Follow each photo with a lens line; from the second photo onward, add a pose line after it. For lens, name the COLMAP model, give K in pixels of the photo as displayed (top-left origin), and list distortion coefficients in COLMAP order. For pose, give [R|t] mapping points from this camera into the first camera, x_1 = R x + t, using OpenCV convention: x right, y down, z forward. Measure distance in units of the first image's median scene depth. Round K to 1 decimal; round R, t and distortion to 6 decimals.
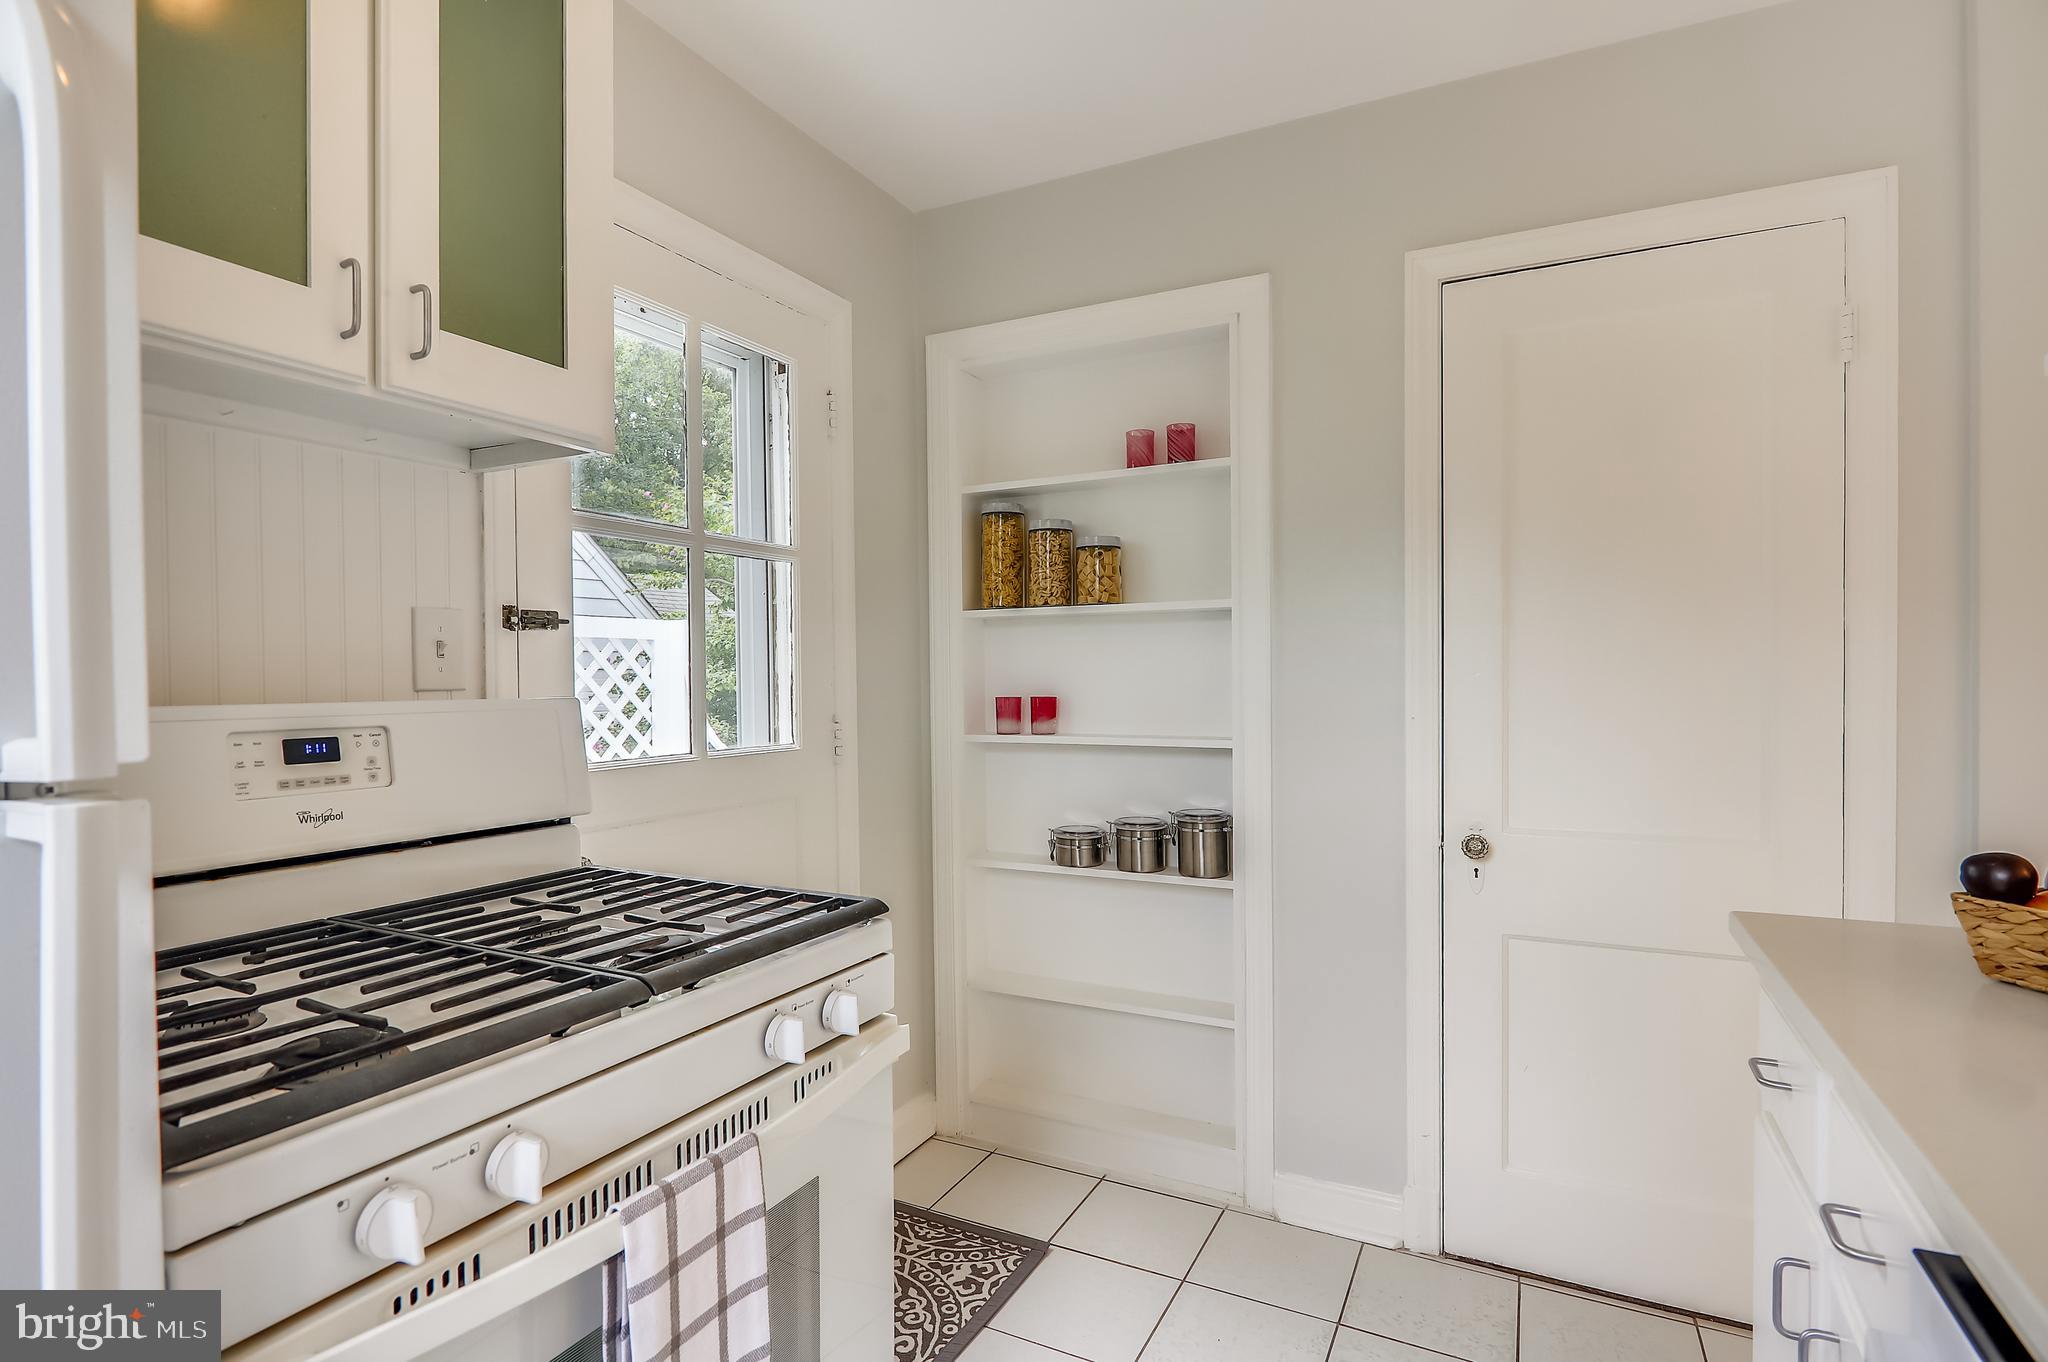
lens RADIAL K [[1013.1, 0, 1023.7], [0, 1013.1, 692.8], [0, 0, 1]] dist [-0.008562, -0.001395]
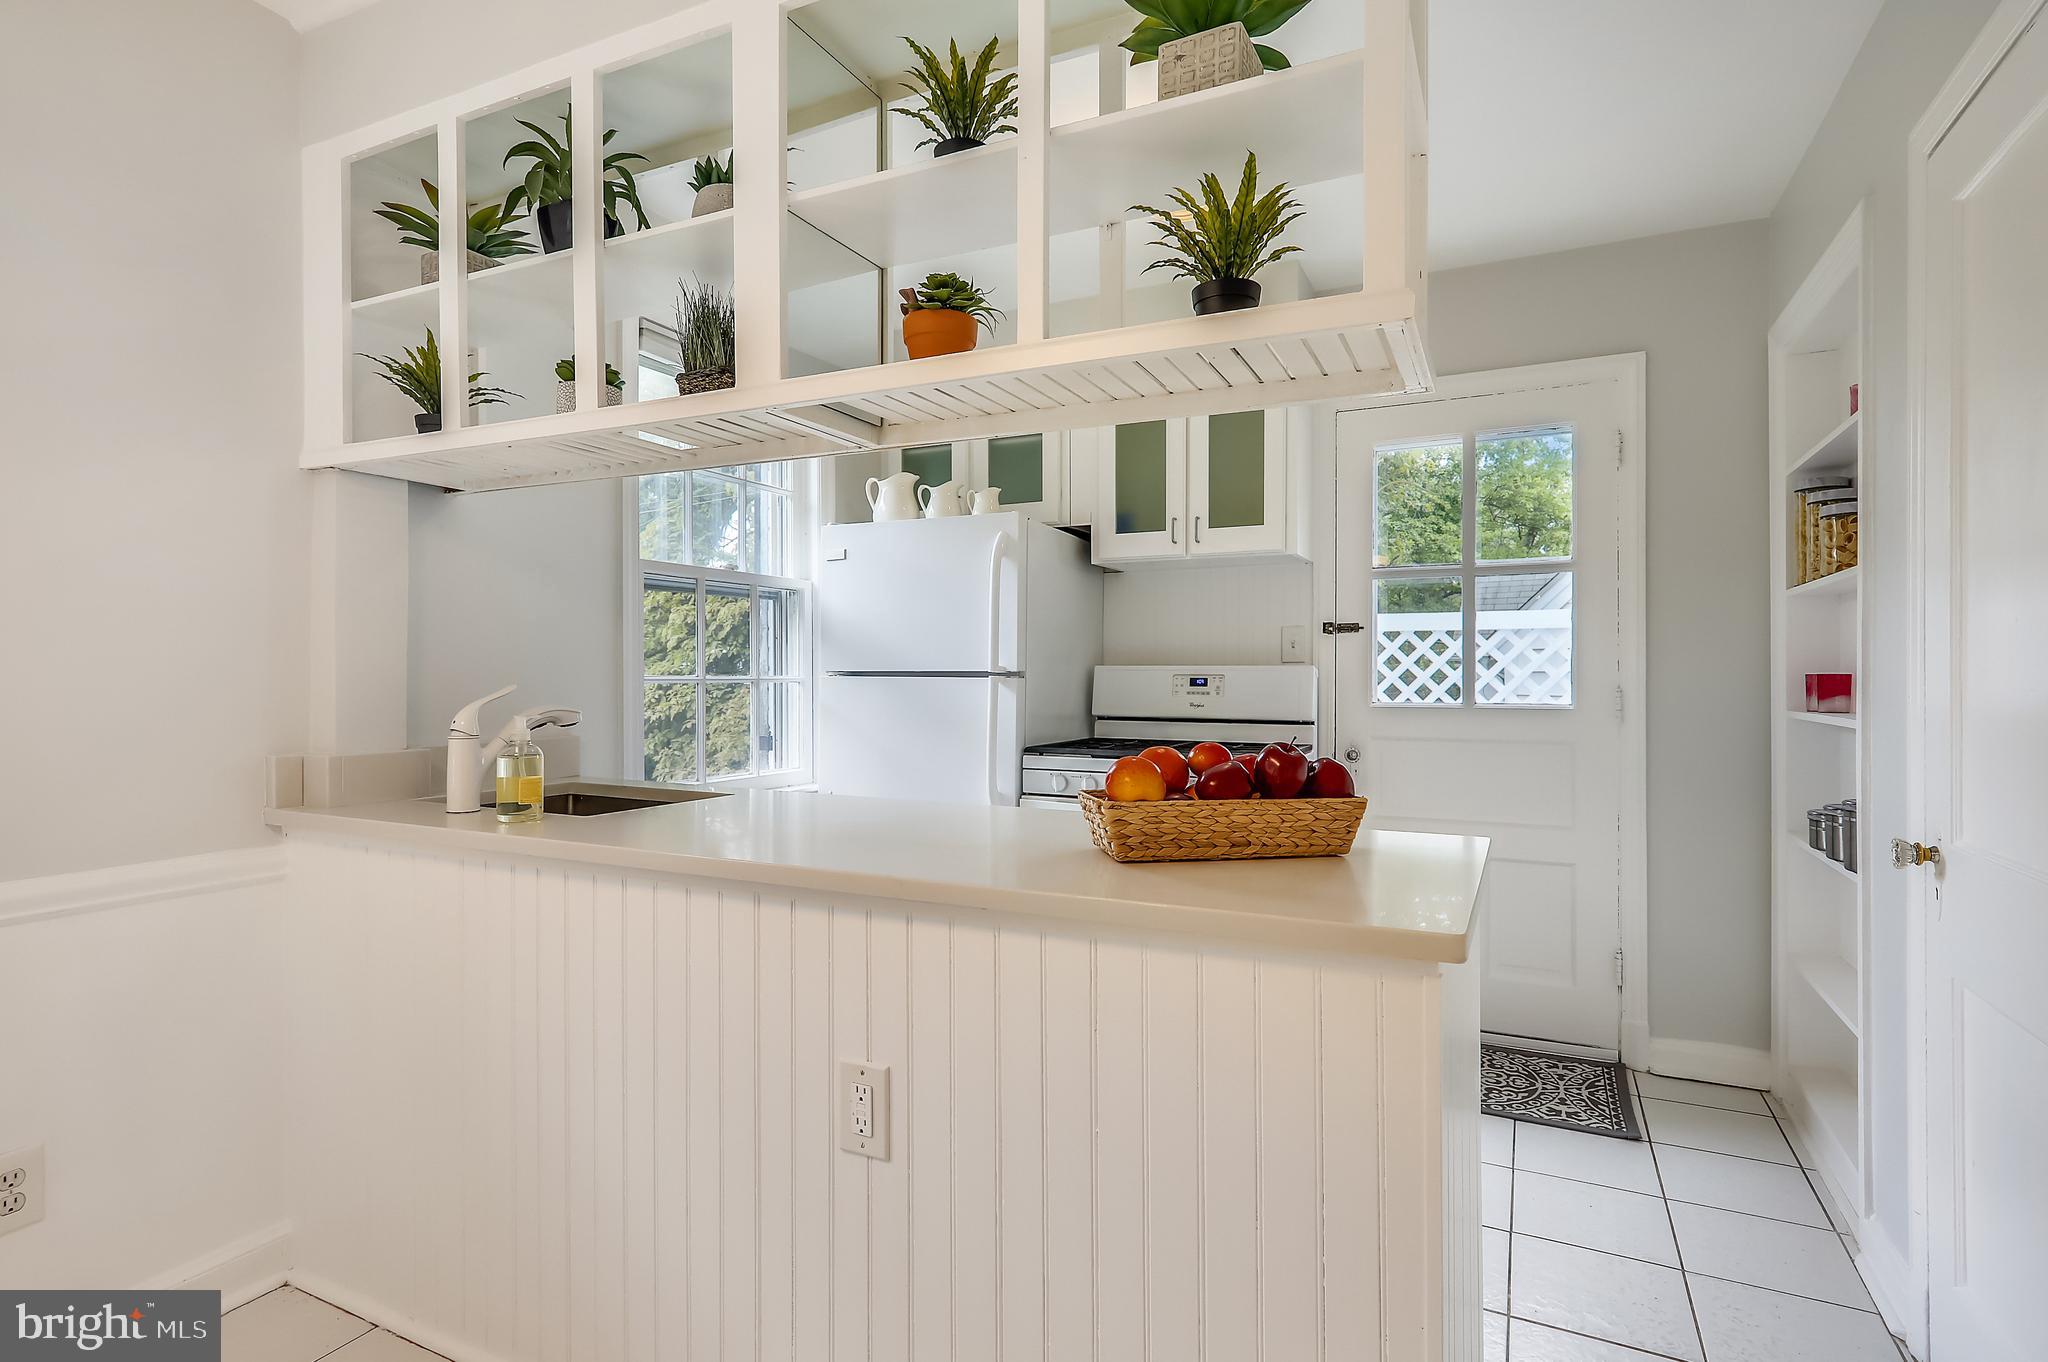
lens RADIAL K [[1022.2, 0, 1024.0], [0, 1022.2, 681.0], [0, 0, 1]] dist [0.012334, 0.000388]
pose [[0.006730, 0.009999, -0.999927, 2.073991], [-0.018431, 0.999781, 0.009873, 0.033190], [0.999807, 0.018363, 0.006912, 0.461276]]
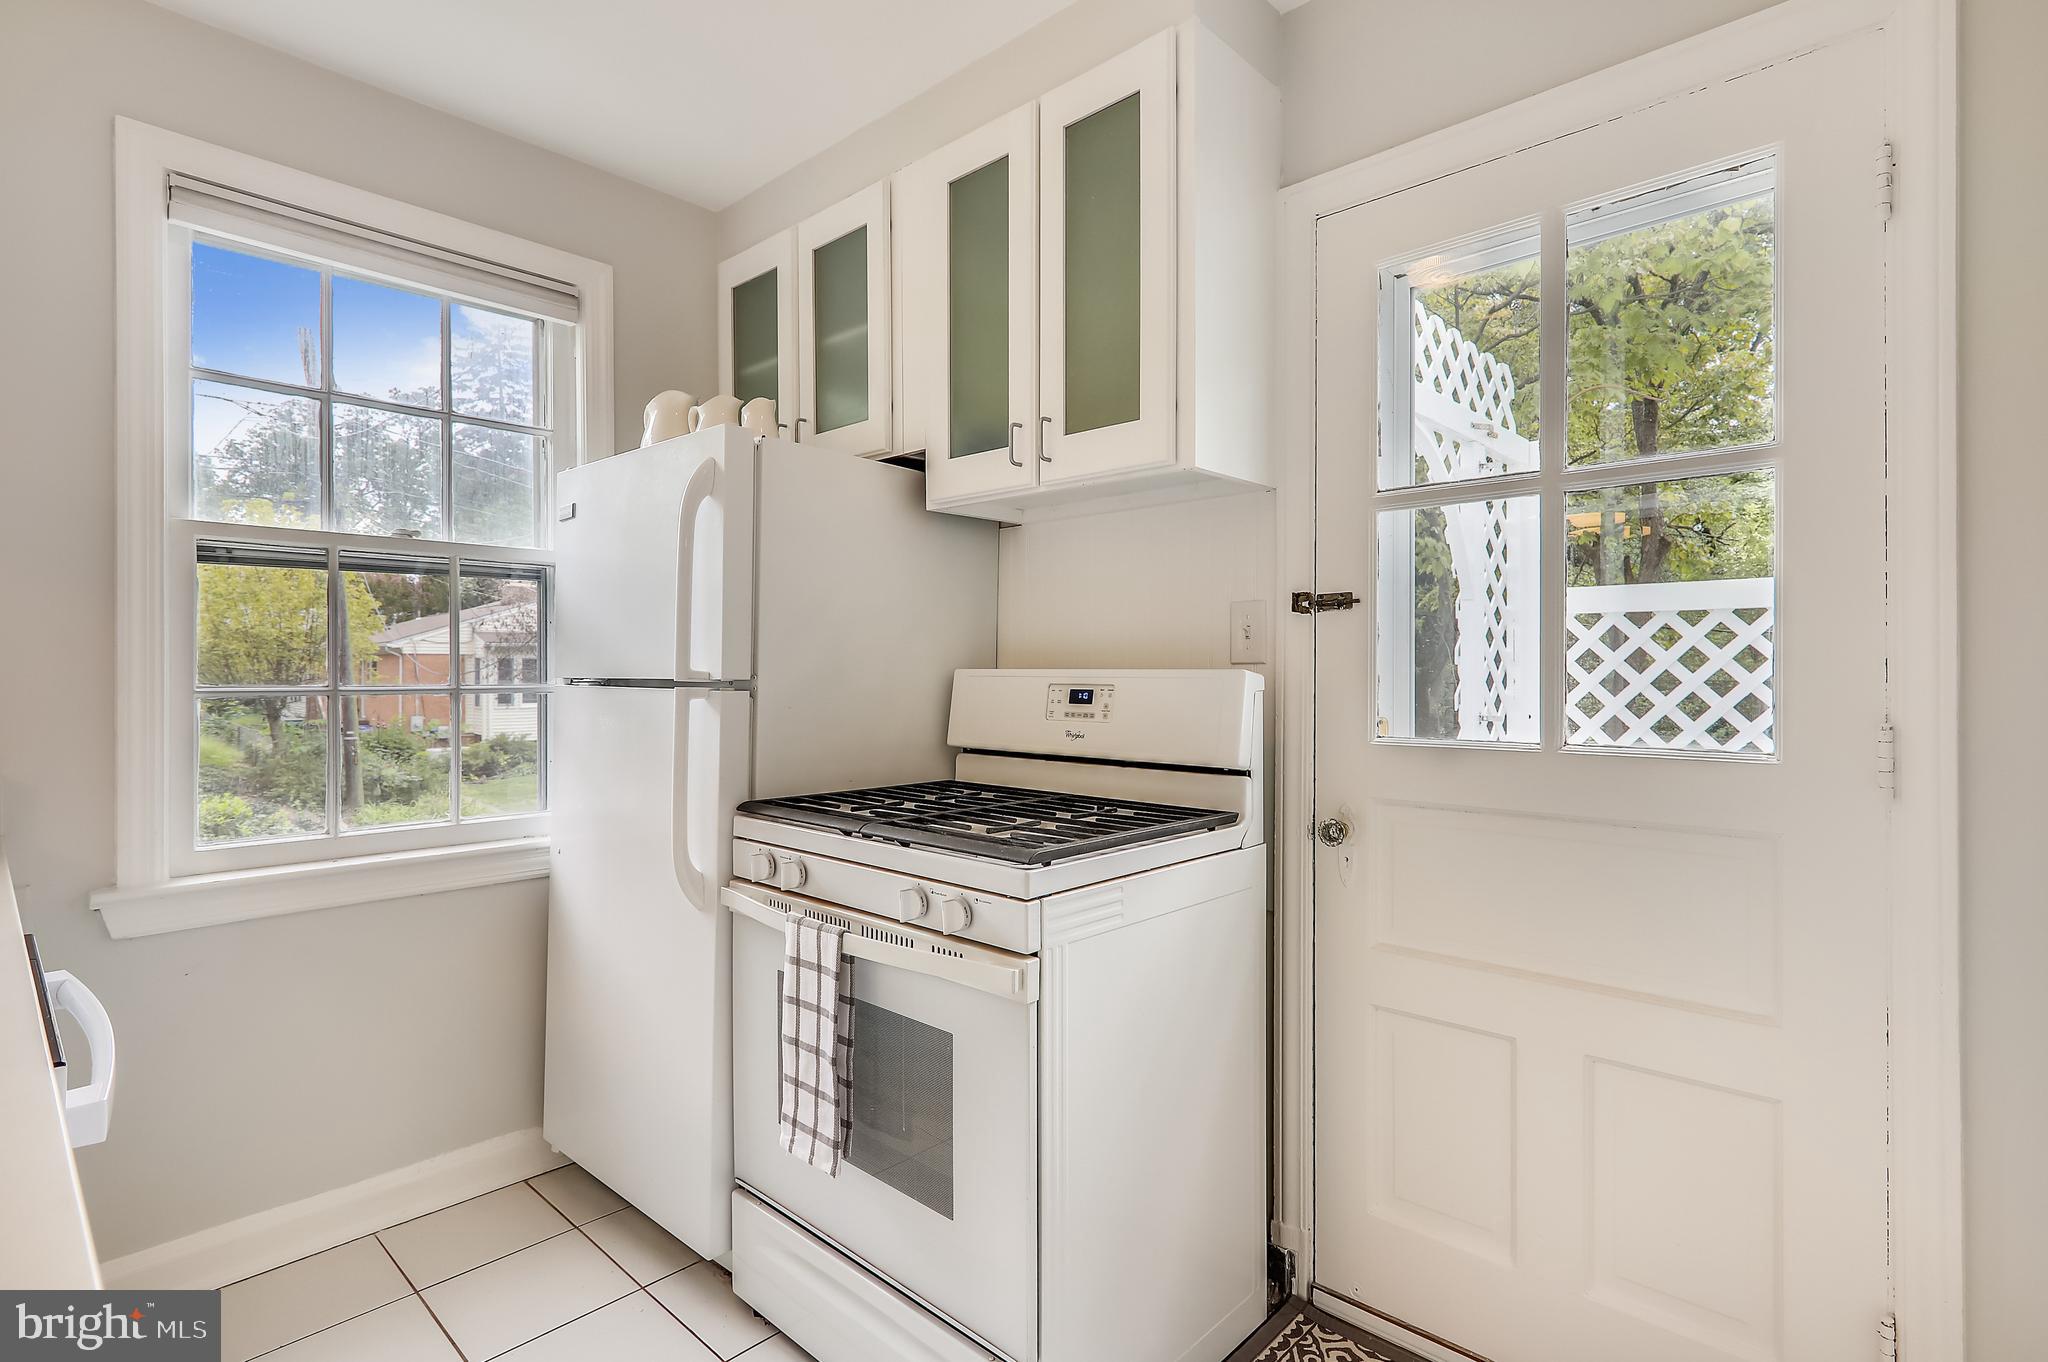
lens RADIAL K [[1002.3, 0, 1024.0], [0, 1002.3, 681.0], [0, 0, 1]] dist [0.004966, 0.000870]
pose [[-0.285520, 0.012381, -0.958293, 0.912514], [-0.015525, 0.999726, 0.017542, 0.001954], [0.958247, 0.019886, -0.285250, 1.323864]]
